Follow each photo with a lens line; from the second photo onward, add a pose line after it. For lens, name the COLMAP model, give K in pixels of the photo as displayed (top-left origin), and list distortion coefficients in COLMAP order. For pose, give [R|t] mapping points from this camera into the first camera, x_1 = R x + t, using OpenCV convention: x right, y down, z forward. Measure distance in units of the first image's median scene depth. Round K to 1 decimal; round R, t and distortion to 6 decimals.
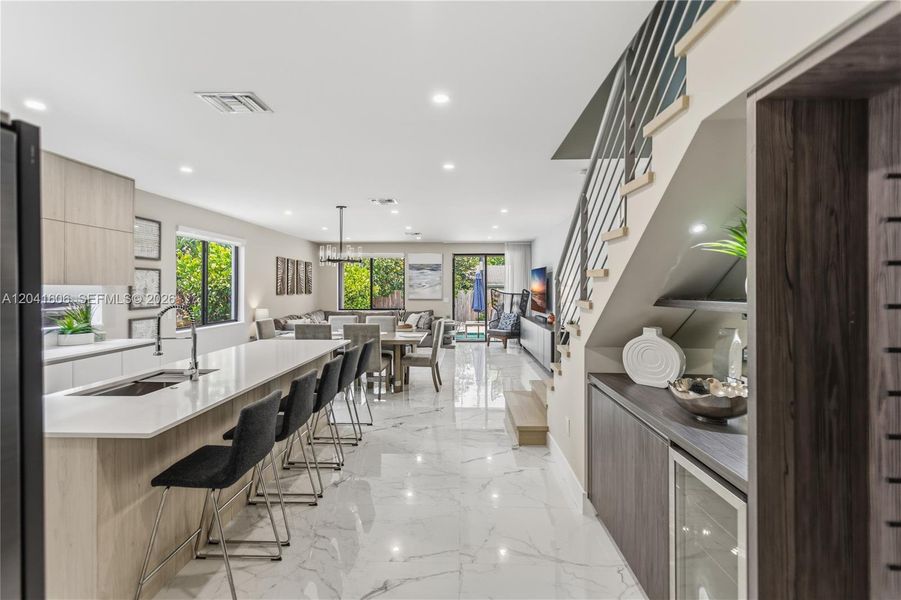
lens RADIAL K [[442.7, 0, 447.5], [0, 442.7, 287.4], [0, 0, 1]] dist [0.003272, 0.000920]
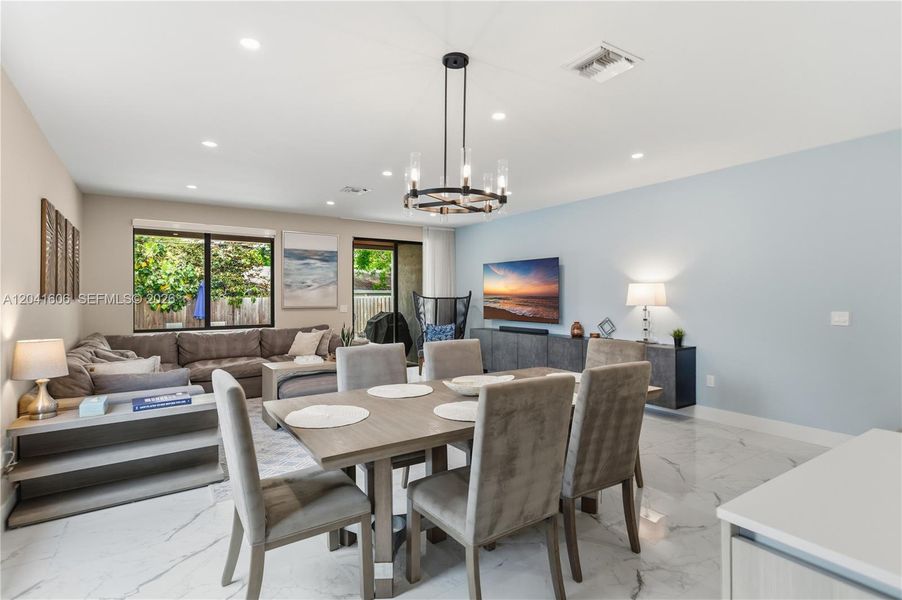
lens RADIAL K [[443.2, 0, 448.0], [0, 443.2, 287.4], [0, 0, 1]] dist [0.003272, 0.000920]
pose [[0.815751, 0.013538, 0.578245, -0.421459], [-0.000689, 0.999748, -0.022434, 0.020939], [-0.578403, 0.017902, 0.815555, 0.658282]]
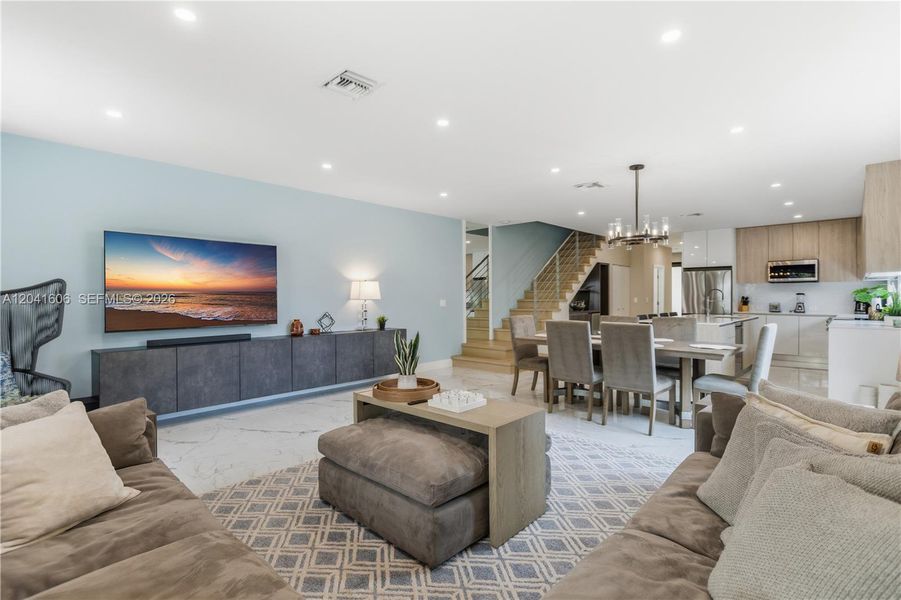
lens RADIAL K [[434.0, 0, 450.5], [0, 434.0, 300.0], [0, 0, 1]] dist [0.003232, 0.001292]
pose [[-0.759575, -0.000396, 0.650420, -0.443946], [0.008639, 0.999905, 0.010698, 0.026768], [-0.650362, 0.013745, -0.759500, 1.651023]]
